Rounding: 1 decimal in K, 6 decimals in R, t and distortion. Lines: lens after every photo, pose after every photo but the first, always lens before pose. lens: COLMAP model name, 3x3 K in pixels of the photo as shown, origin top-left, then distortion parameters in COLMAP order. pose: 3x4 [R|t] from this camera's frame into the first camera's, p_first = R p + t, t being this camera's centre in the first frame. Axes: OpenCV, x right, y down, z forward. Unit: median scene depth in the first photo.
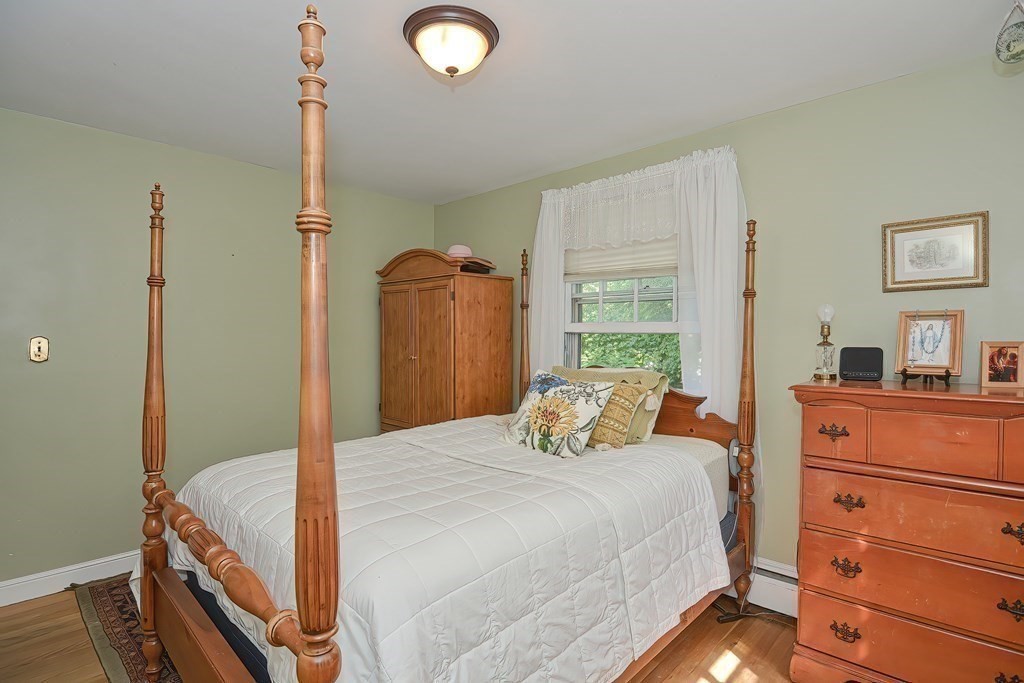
lens RADIAL K [[497.1, 0, 509.6], [0, 497.1, 348.4], [0, 0, 1]] dist [-0.008443, -0.011248]
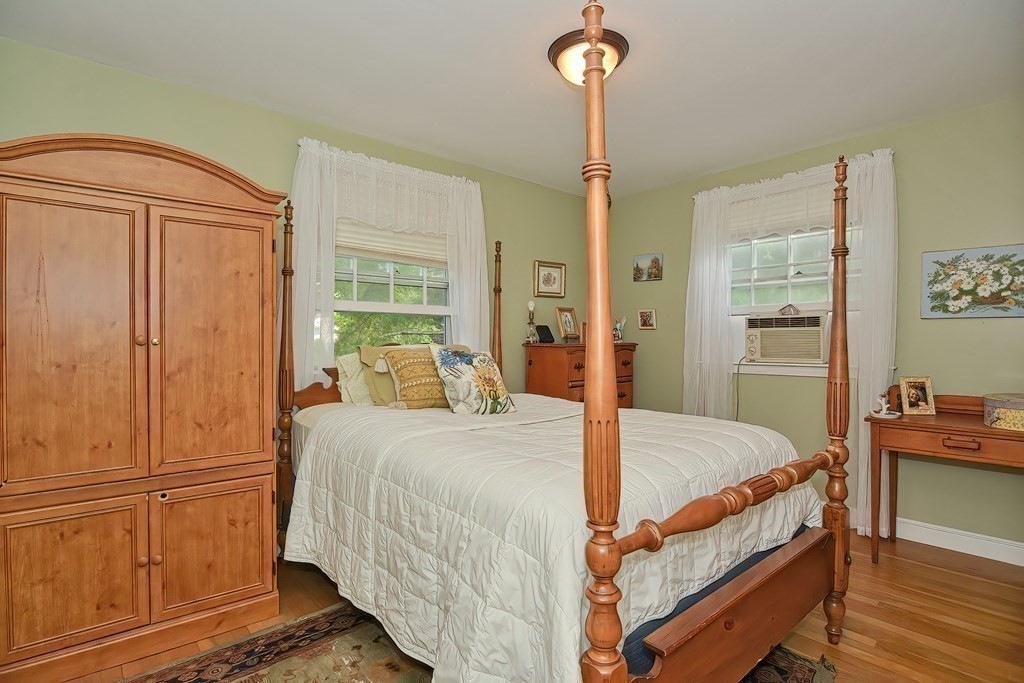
lens RADIAL K [[497.1, 0, 509.6], [0, 497.1, 348.4], [0, 0, 1]] dist [-0.008443, -0.011248]
pose [[0.128015, -0.043769, 0.990806, -1.094995], [-0.005911, 0.998974, 0.044893, 0.000966], [-0.991755, -0.011604, 0.127625, 0.812792]]
